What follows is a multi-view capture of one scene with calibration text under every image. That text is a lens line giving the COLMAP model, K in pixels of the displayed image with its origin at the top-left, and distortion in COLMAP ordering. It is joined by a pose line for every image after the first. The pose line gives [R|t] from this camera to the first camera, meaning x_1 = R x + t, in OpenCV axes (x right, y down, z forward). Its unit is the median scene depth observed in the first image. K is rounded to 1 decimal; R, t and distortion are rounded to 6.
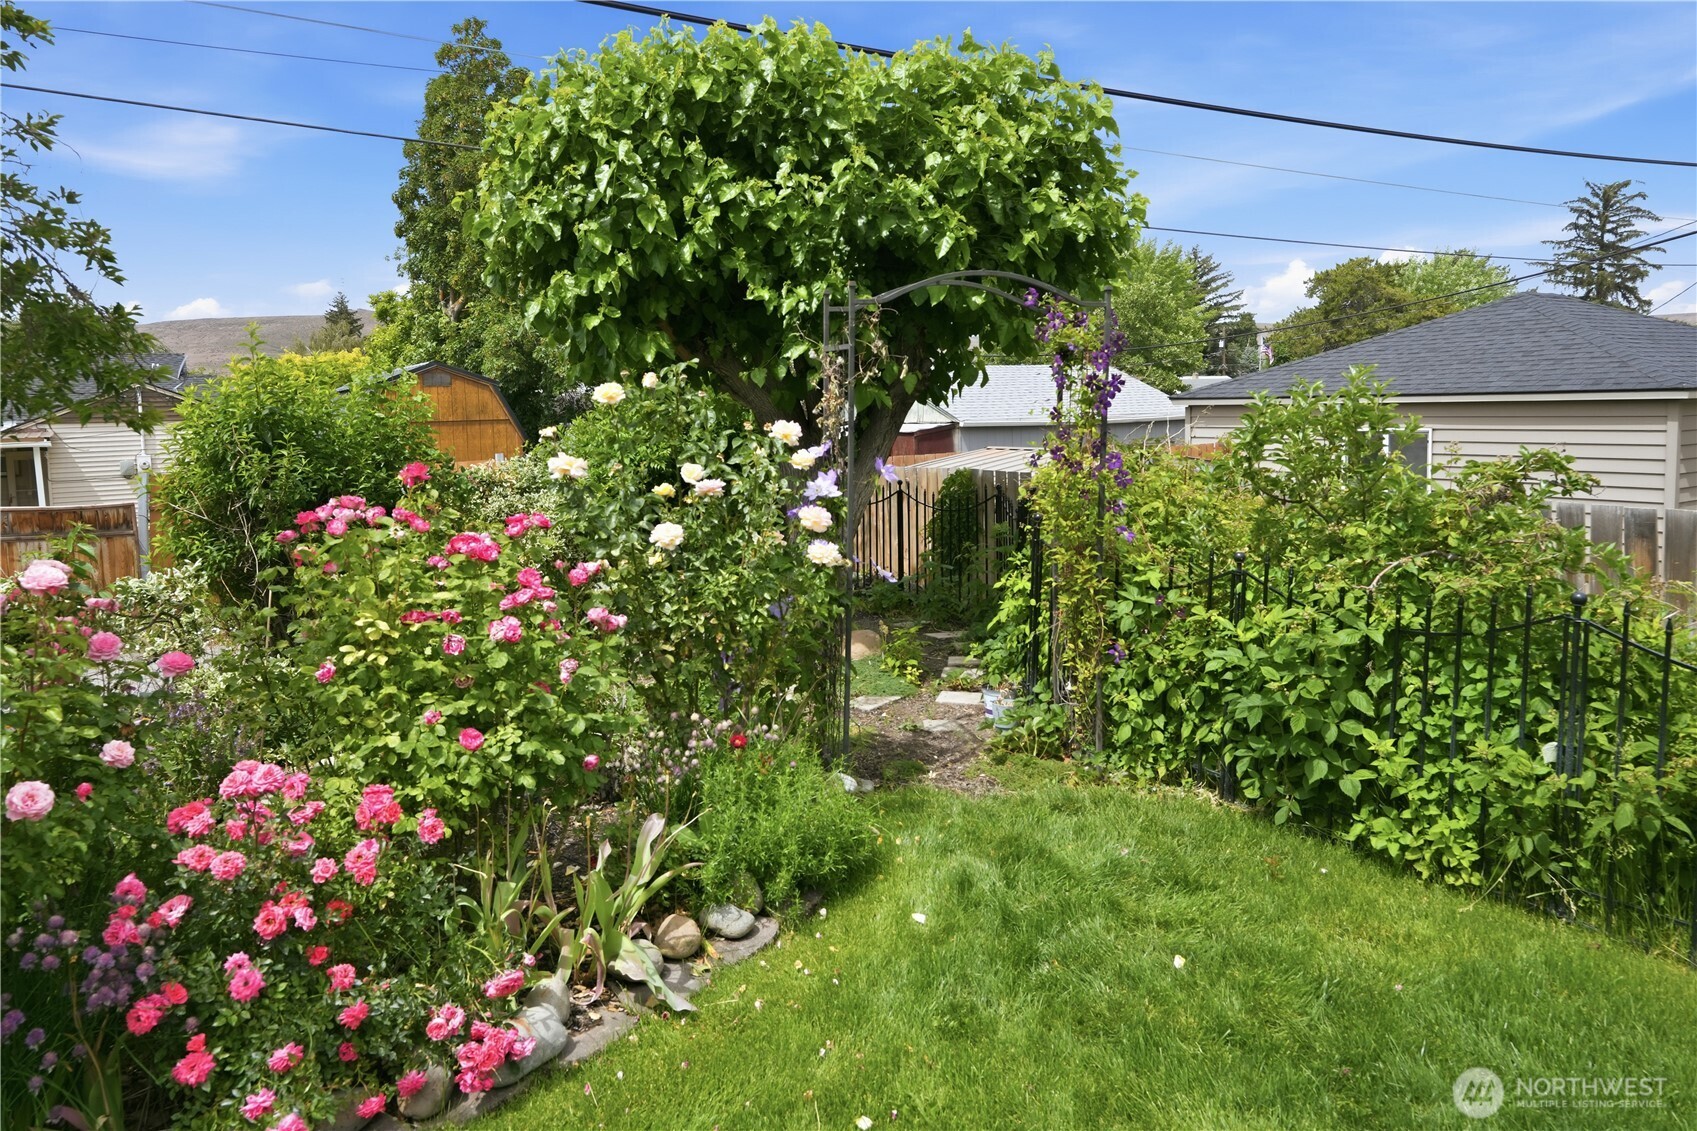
lens RADIAL K [[1049.9, 0, 979.6], [0, 1049.9, 507.4], [0, 0, 1]] dist [-0.000569, -0.000690]
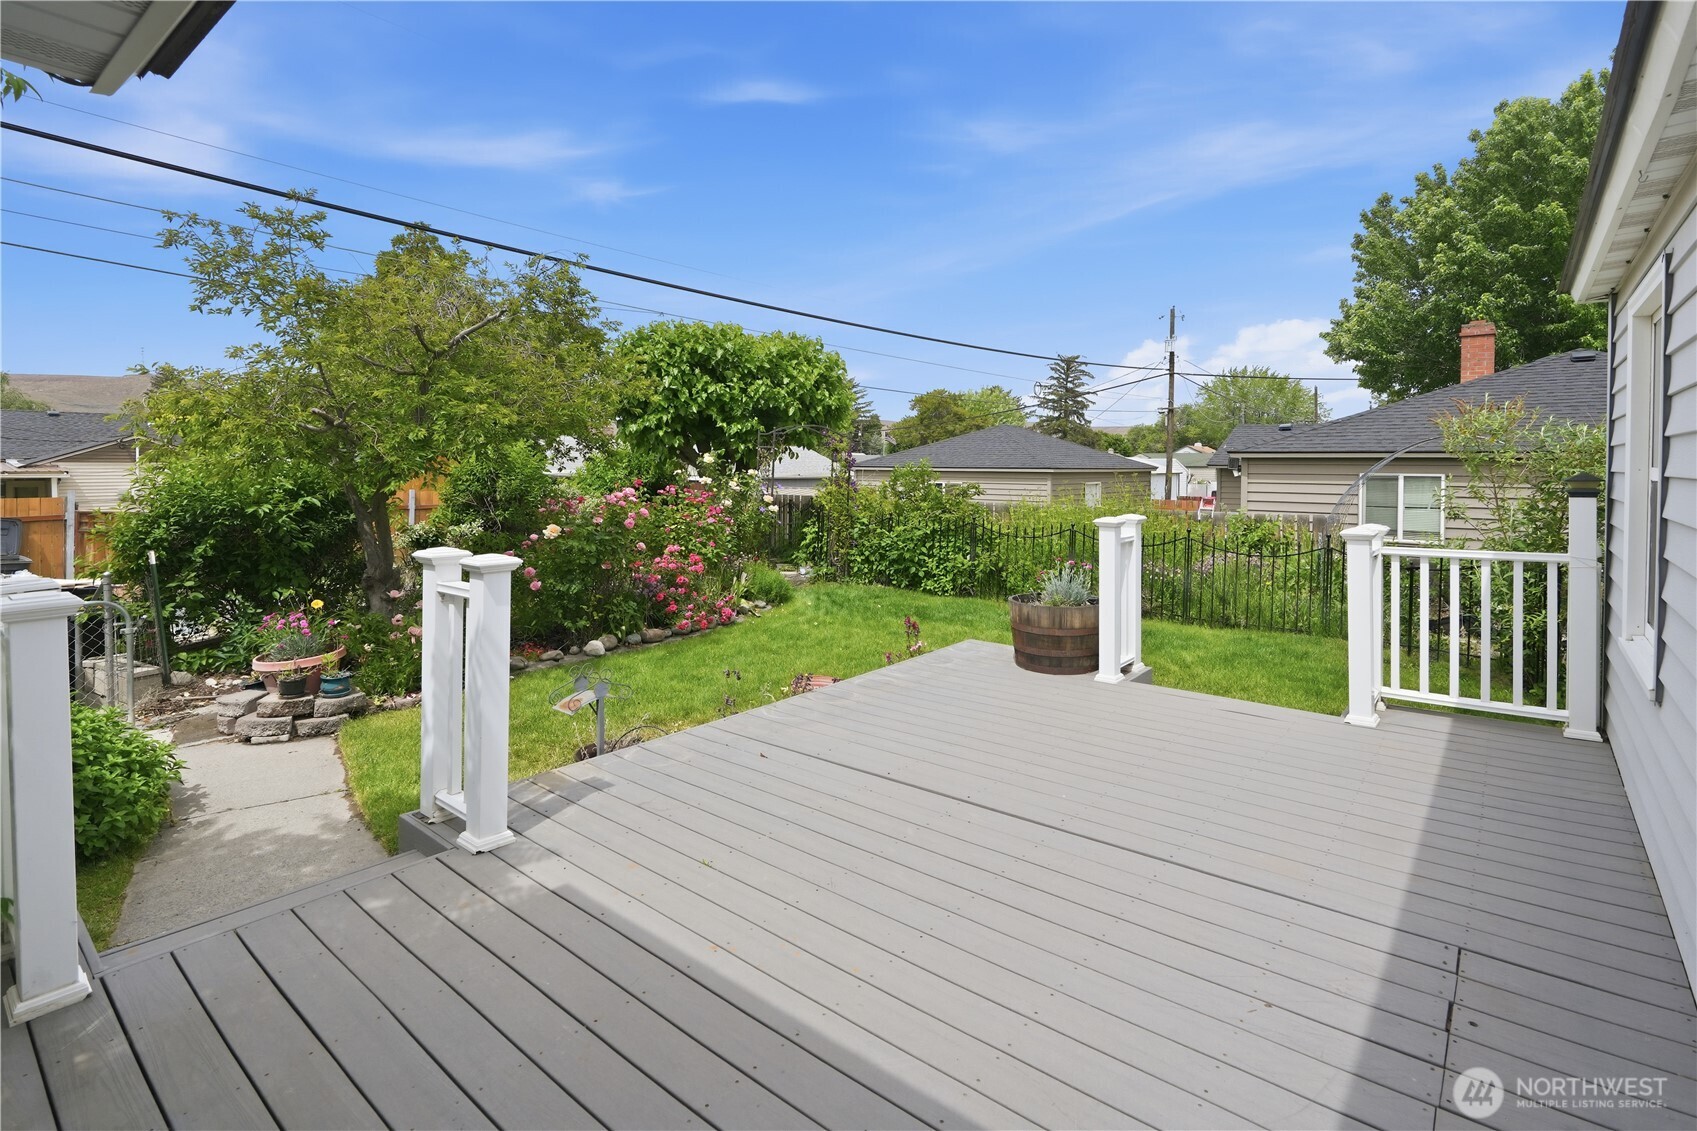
lens RADIAL K [[835.0, 0, 849.6], [0, 835.0, 499.9], [0, 0, 1]] dist [-0.001012, 0.000130]
pose [[0.973886, 0.019144, 0.226230, -0.411218], [-0.005059, 0.998021, -0.062676, 0.145487], [-0.226982, 0.059895, 0.972055, -1.329303]]
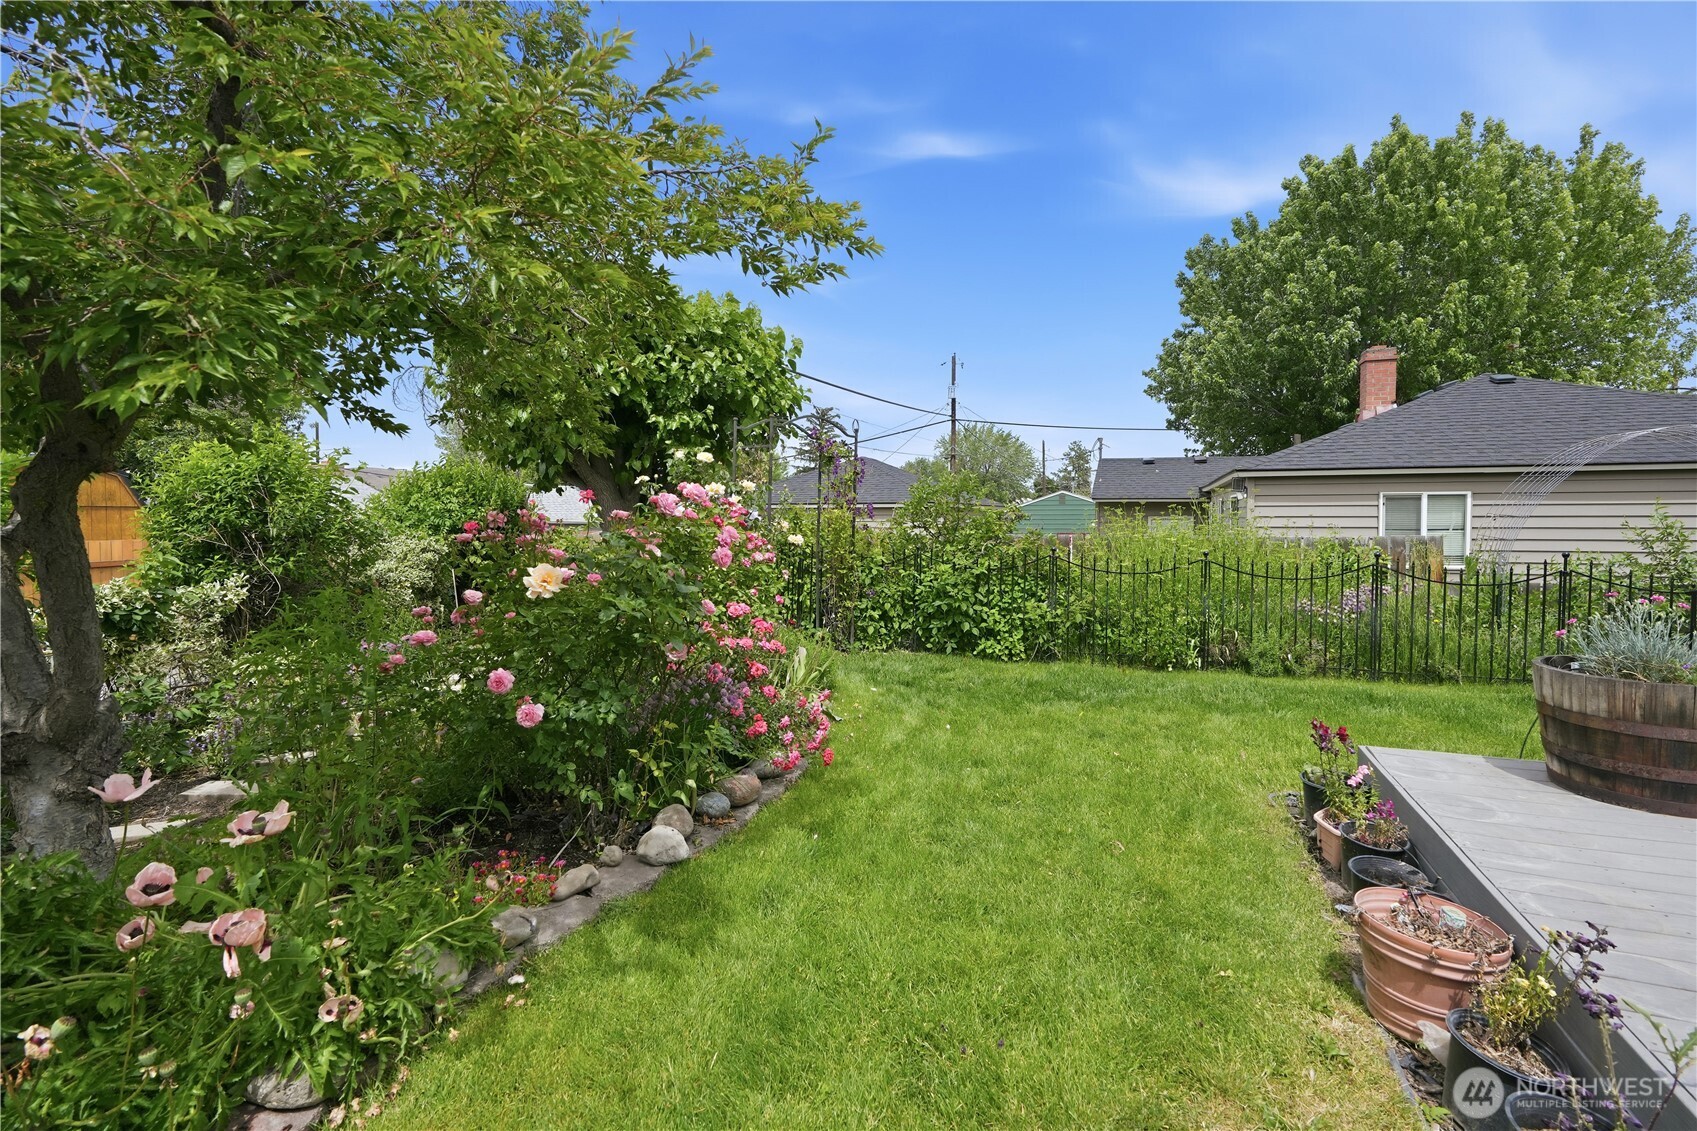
lens RADIAL K [[818.5, 0, 838.4], [0, 818.5, 578.9], [0, 0, 1]] dist [-0.001550, -0.000487]
pose [[0.862556, -0.019512, 0.505585, -0.704458], [0.038104, 0.998923, -0.026457, 0.134194], [-0.504524, 0.042086, 0.862371, -0.412538]]
